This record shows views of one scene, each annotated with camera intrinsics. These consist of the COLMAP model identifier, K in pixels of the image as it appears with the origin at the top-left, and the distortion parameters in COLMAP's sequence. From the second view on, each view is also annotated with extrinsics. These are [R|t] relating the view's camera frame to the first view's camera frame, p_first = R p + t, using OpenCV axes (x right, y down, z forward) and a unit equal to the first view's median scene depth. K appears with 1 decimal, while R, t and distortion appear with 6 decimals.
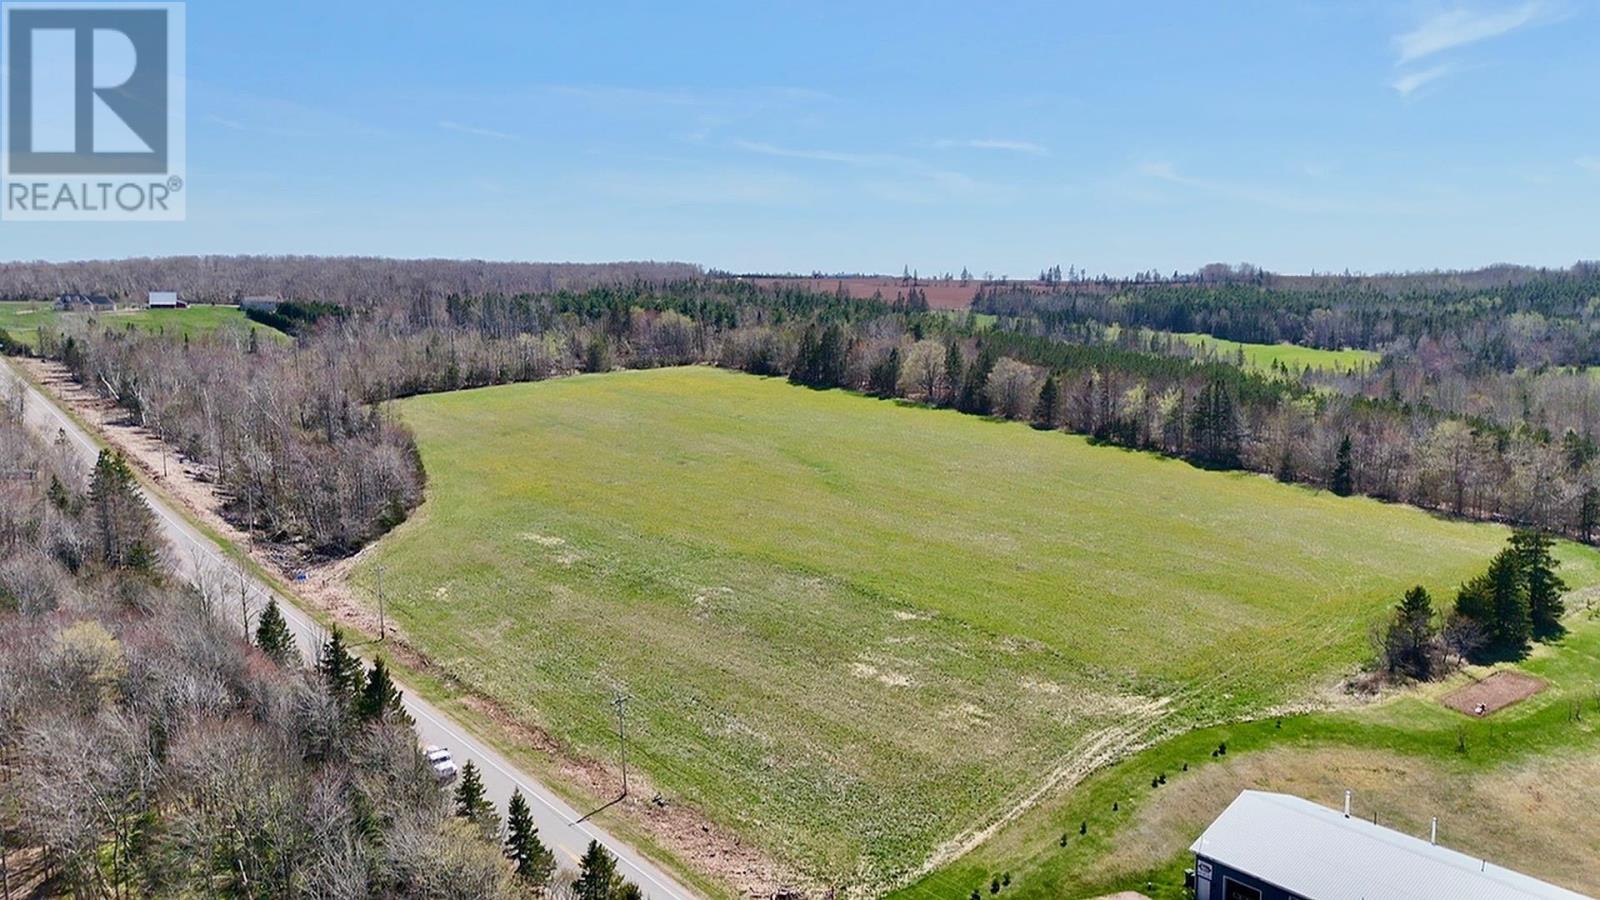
lens RADIAL K [[1180.0, 0, 803.7], [0, 1180.0, 453.8], [0, 0, 1]] dist [0.056333, -0.043108]
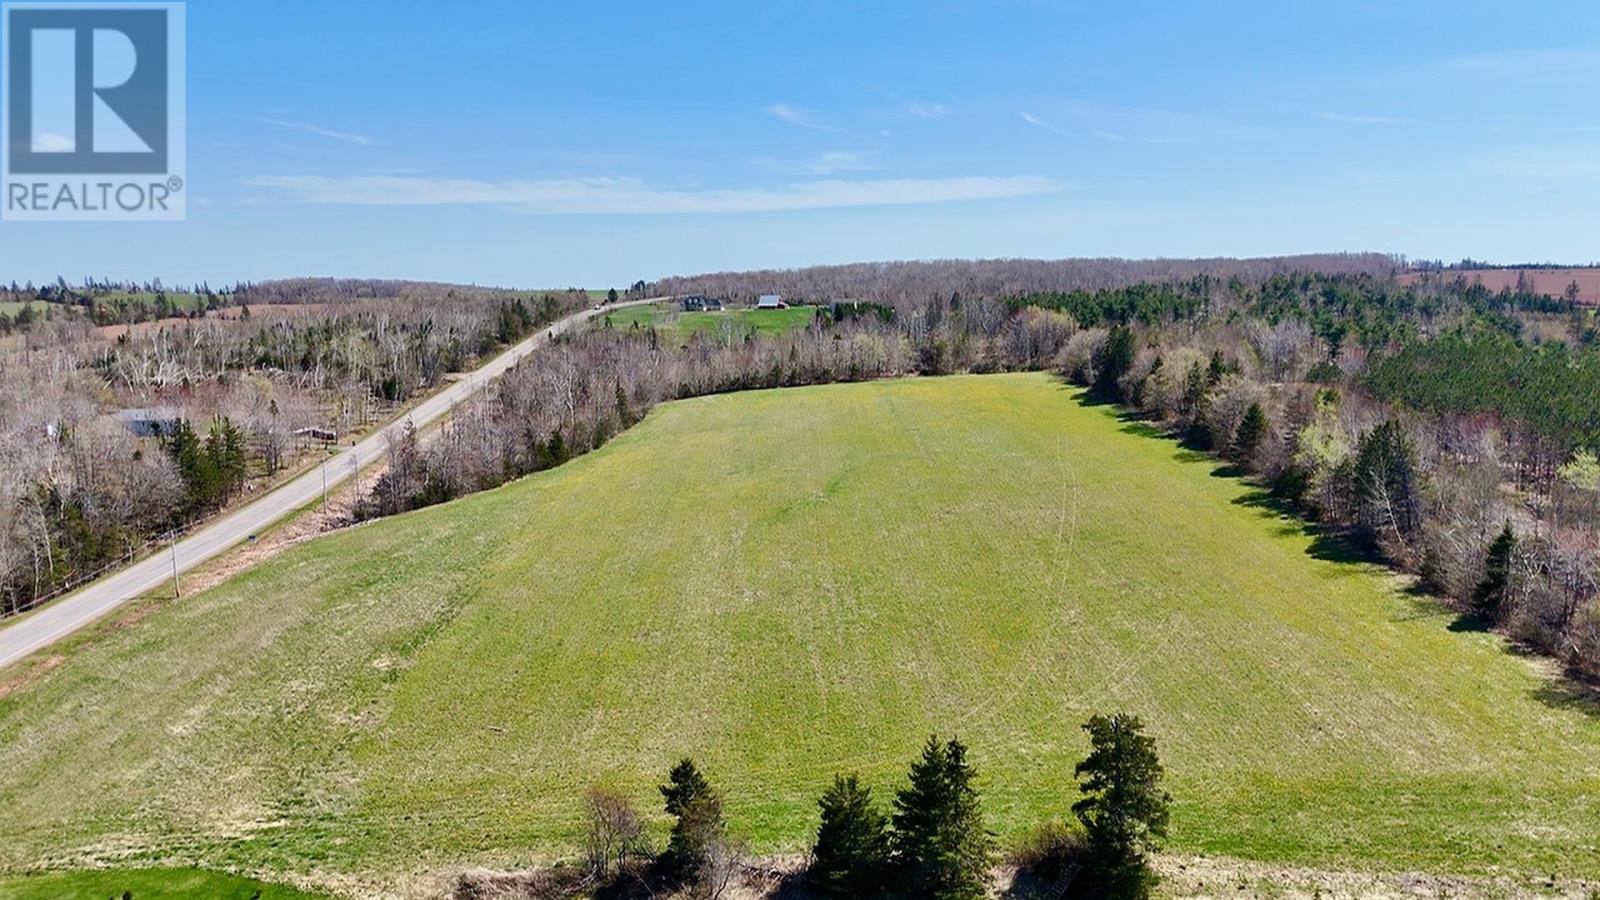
lens RADIAL K [[1180.0, 0, 803.7], [0, 1180.0, 453.8], [0, 0, 1]] dist [0.056333, -0.043108]
pose [[0.767218, 0.079202, -0.636477, 0.339953], [-0.079692, 0.996428, 0.027932, -0.024271], [0.636416, 0.029293, 0.770790, 0.207390]]
